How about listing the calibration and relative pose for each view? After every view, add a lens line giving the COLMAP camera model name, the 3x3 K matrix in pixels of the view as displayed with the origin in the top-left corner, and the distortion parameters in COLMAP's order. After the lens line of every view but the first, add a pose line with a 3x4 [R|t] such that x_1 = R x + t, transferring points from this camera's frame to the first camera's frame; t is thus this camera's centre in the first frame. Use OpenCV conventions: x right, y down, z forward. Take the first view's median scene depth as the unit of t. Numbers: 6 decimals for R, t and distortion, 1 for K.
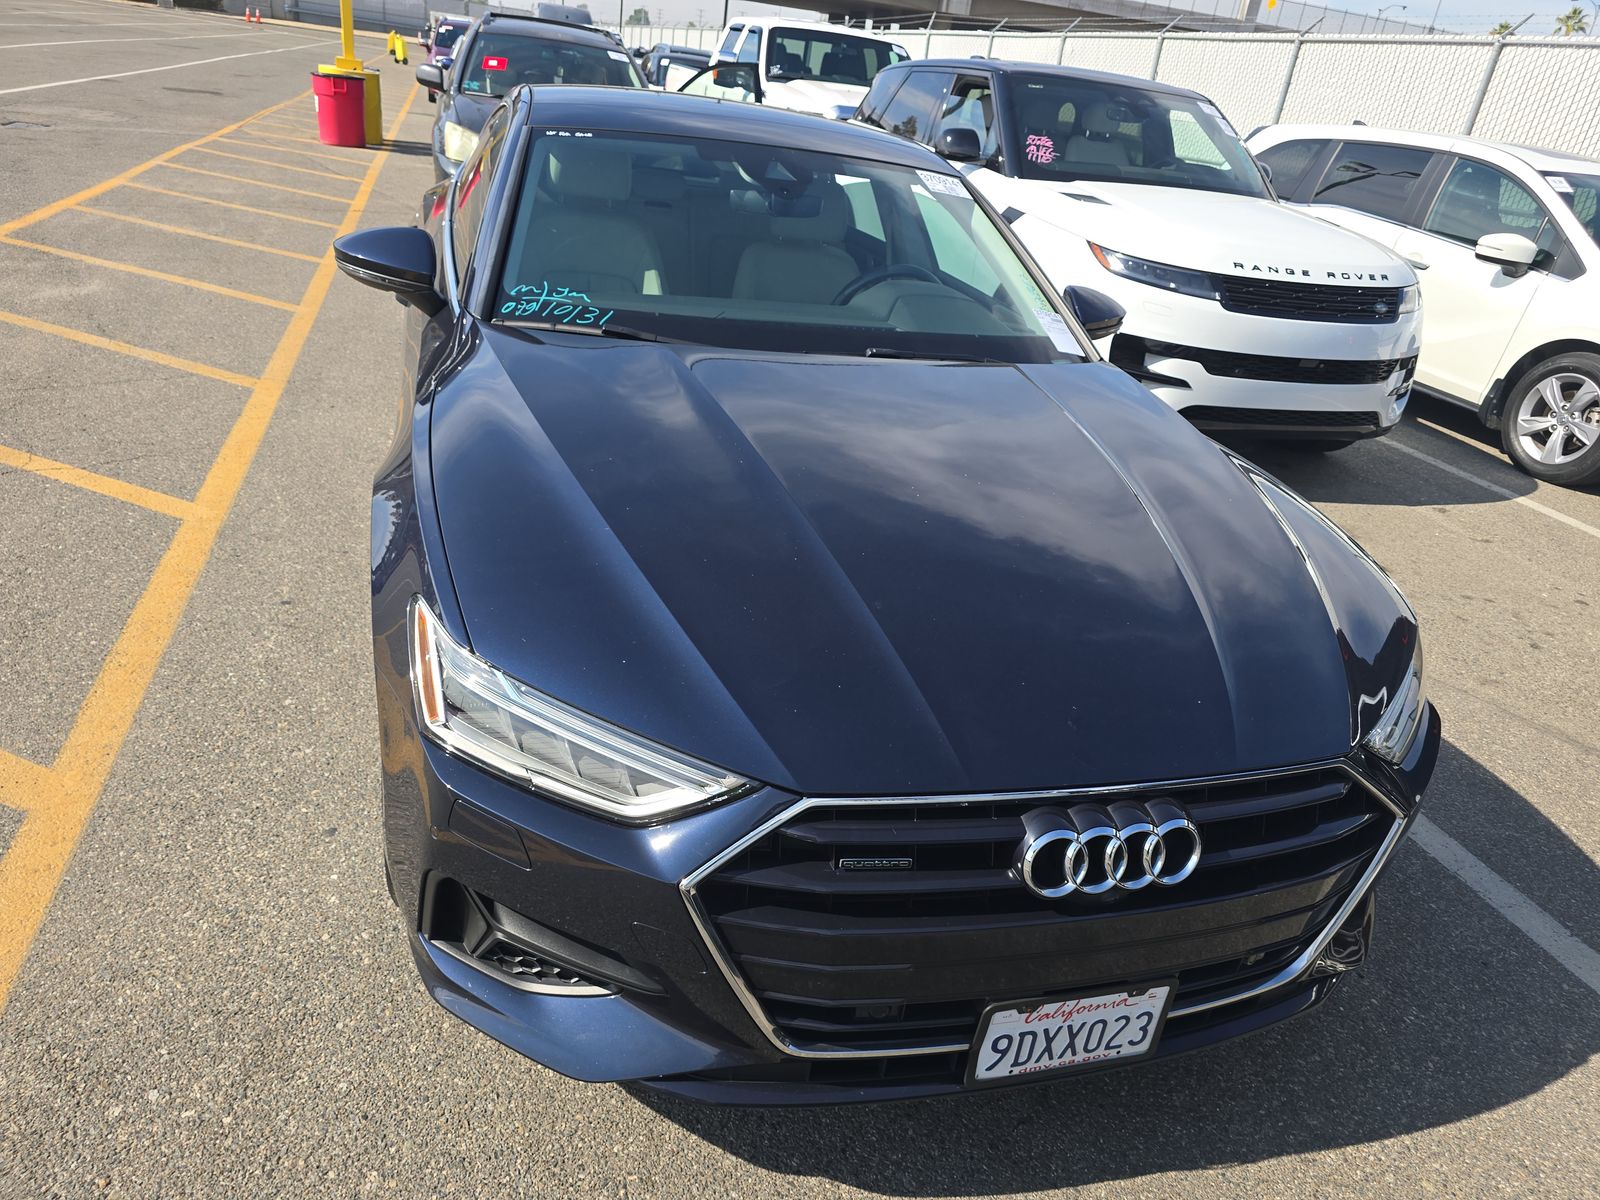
lens RADIAL K [[1081.7, 0, 811.7], [0, 1081.7, 599.9], [0, 0, 1]] dist [0.027524, -0.032662]
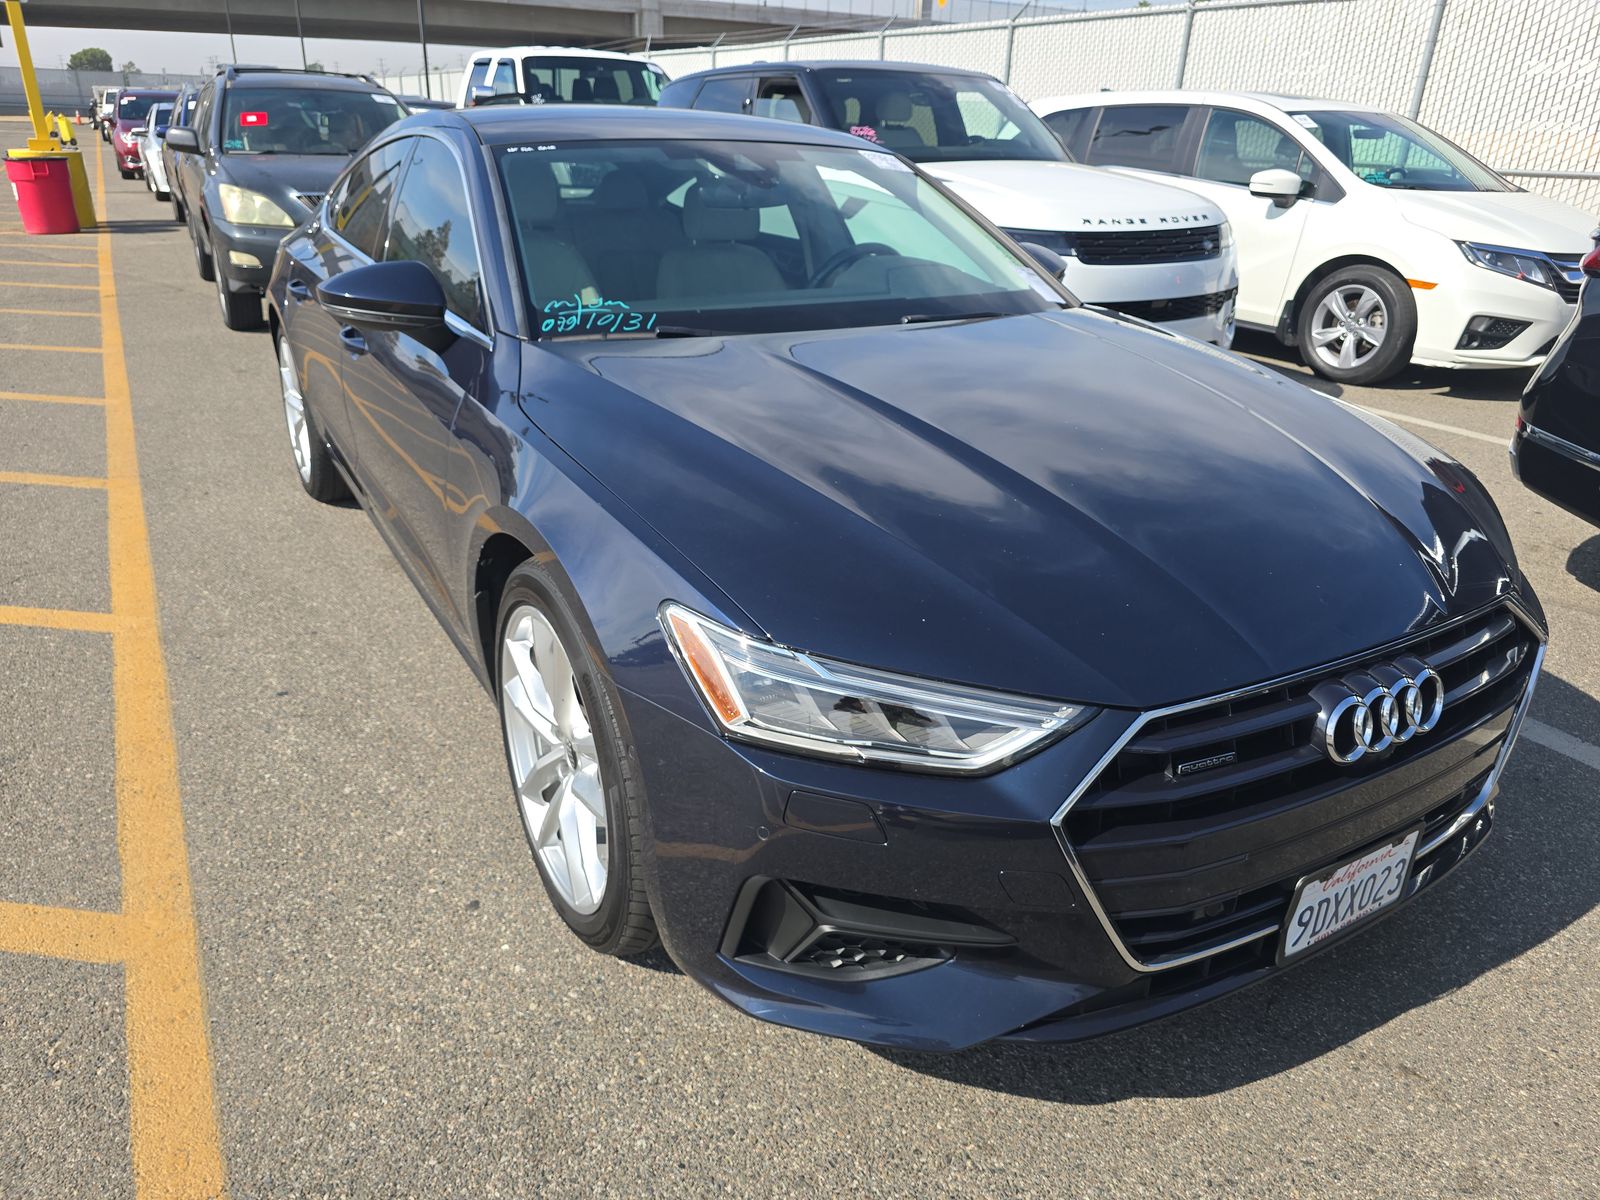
lens RADIAL K [[1081.7, 0, 804.4], [0, 1081.7, 601.3], [0, 0, 1]] dist [0.027524, -0.032662]
pose [[0.964992, -0.185940, 0.184980, -0.281996], [0.189108, 0.981956, 0.000524, 0.011440], [-0.181739, 0.034475, 0.982742, 0.029091]]
